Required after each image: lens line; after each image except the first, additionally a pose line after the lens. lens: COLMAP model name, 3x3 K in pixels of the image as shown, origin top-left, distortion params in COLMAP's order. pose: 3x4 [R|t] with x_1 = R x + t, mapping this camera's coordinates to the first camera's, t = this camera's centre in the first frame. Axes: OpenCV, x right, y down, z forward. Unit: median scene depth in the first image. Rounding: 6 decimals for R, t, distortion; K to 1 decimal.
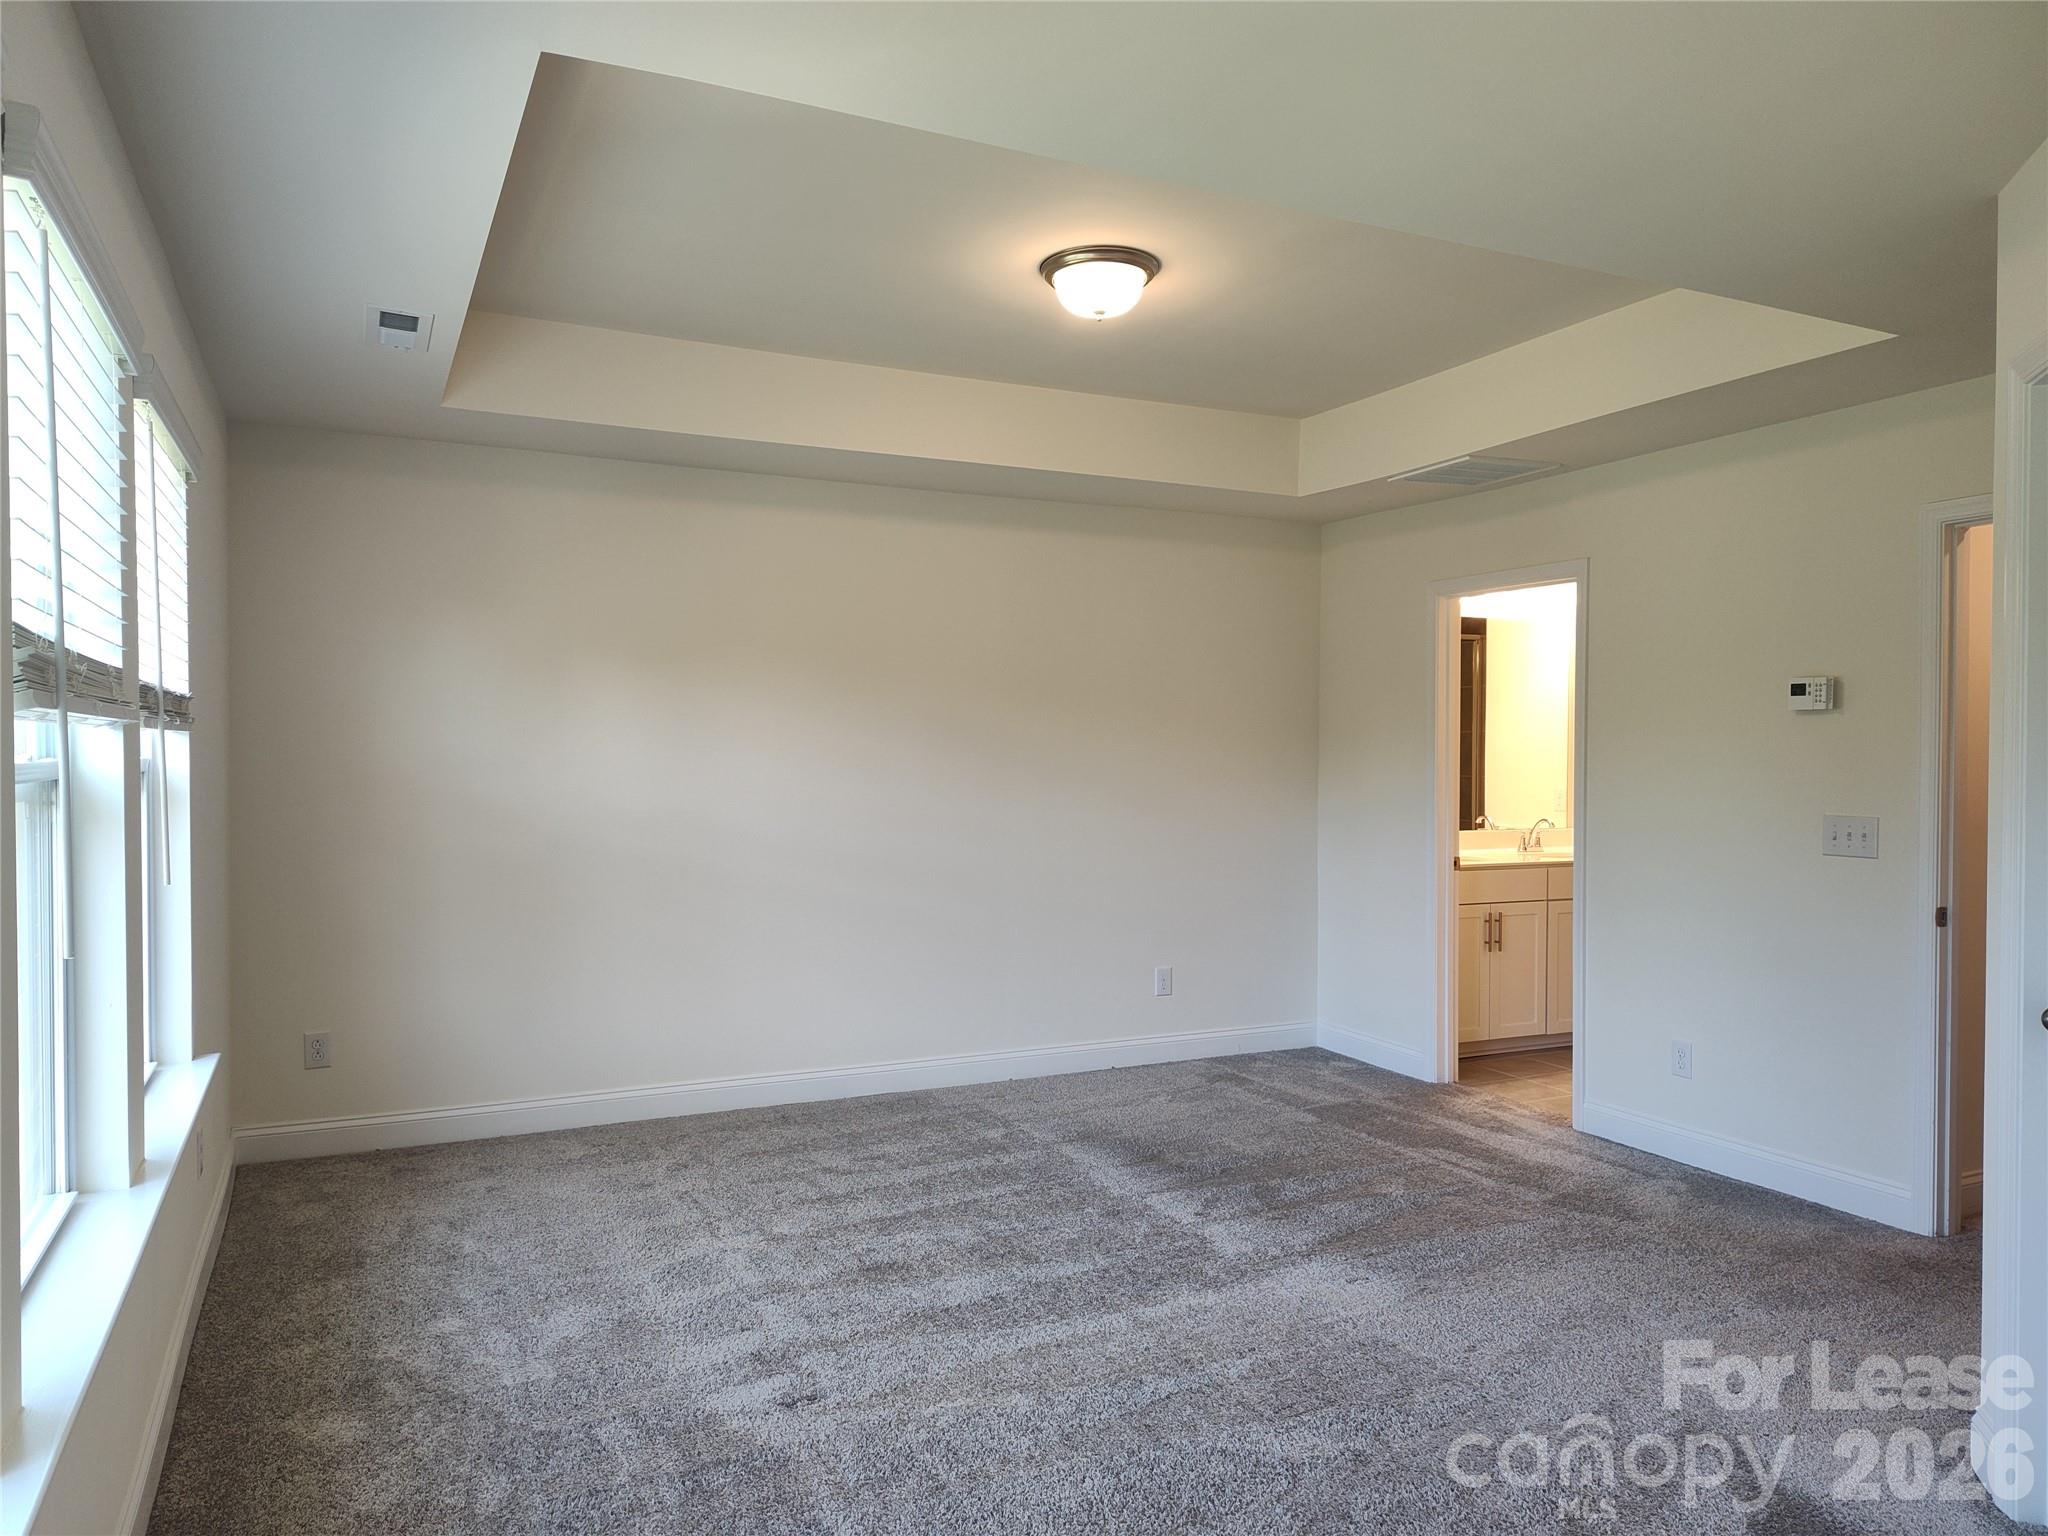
lens RADIAL K [[1386.3, 0, 1037.1], [0, 1386.3, 758.6], [0, 0, 1]] dist [0.052103, -0.053450]
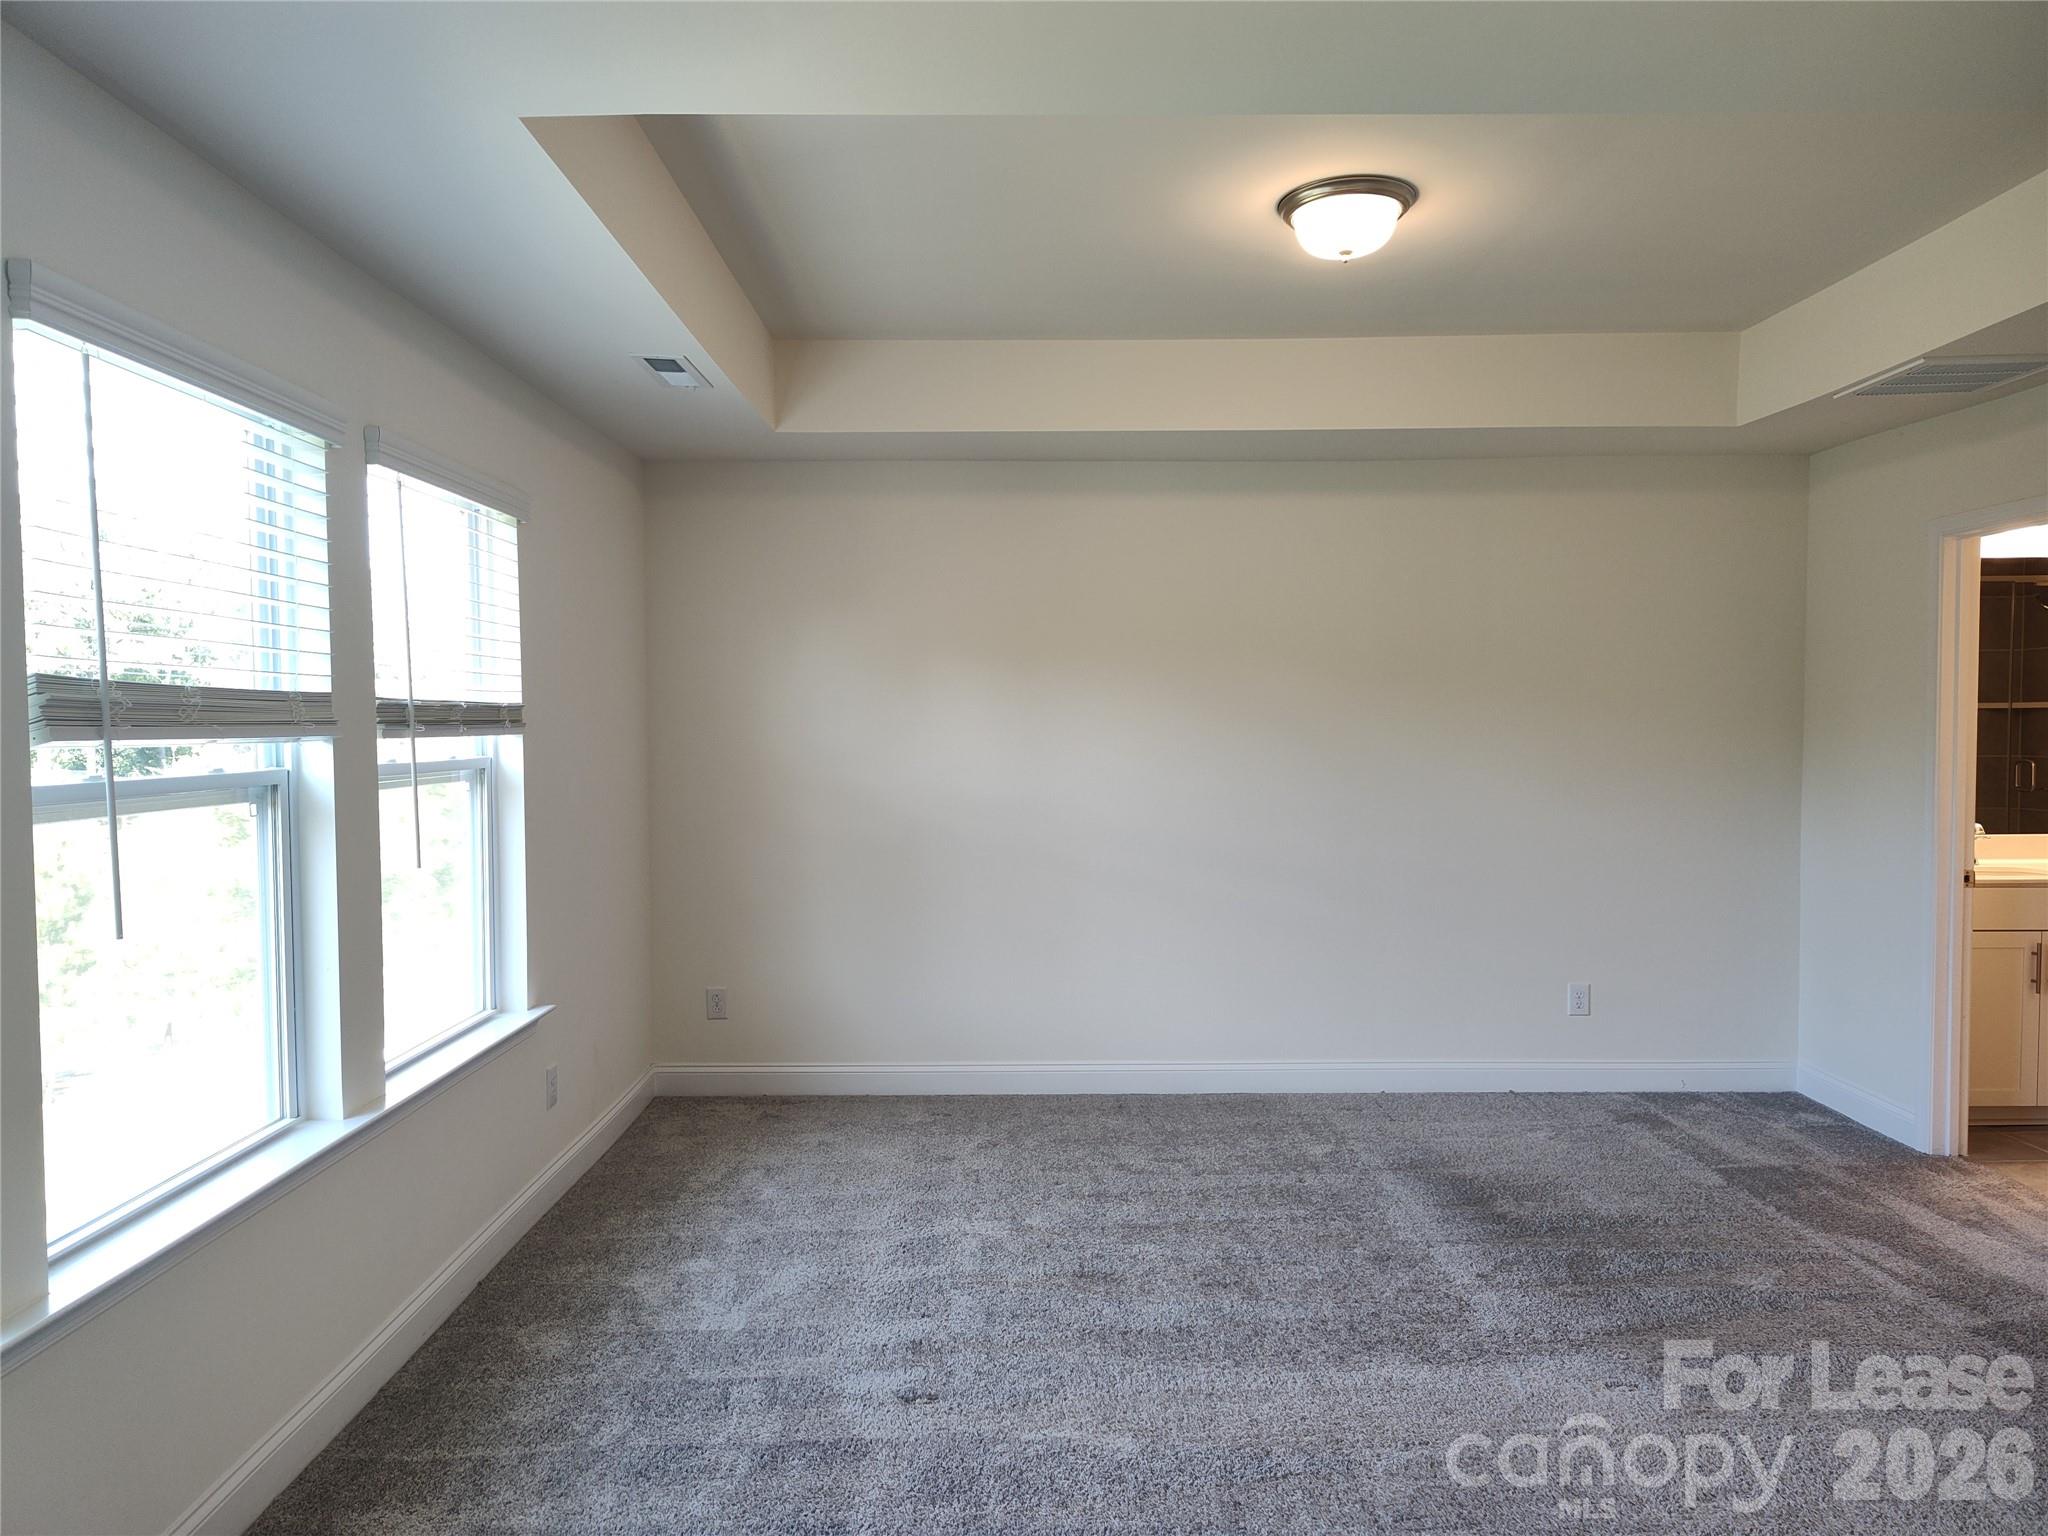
lens RADIAL K [[1386.3, 0, 993.6], [0, 1386.3, 766.9], [0, 0, 1]] dist [0.052103, -0.053450]
pose [[0.903510, 0.004184, -0.428546, 0.189896], [0.006493, 0.999704, 0.023449, -0.011962], [0.428517, -0.023969, 0.903216, 0.075485]]
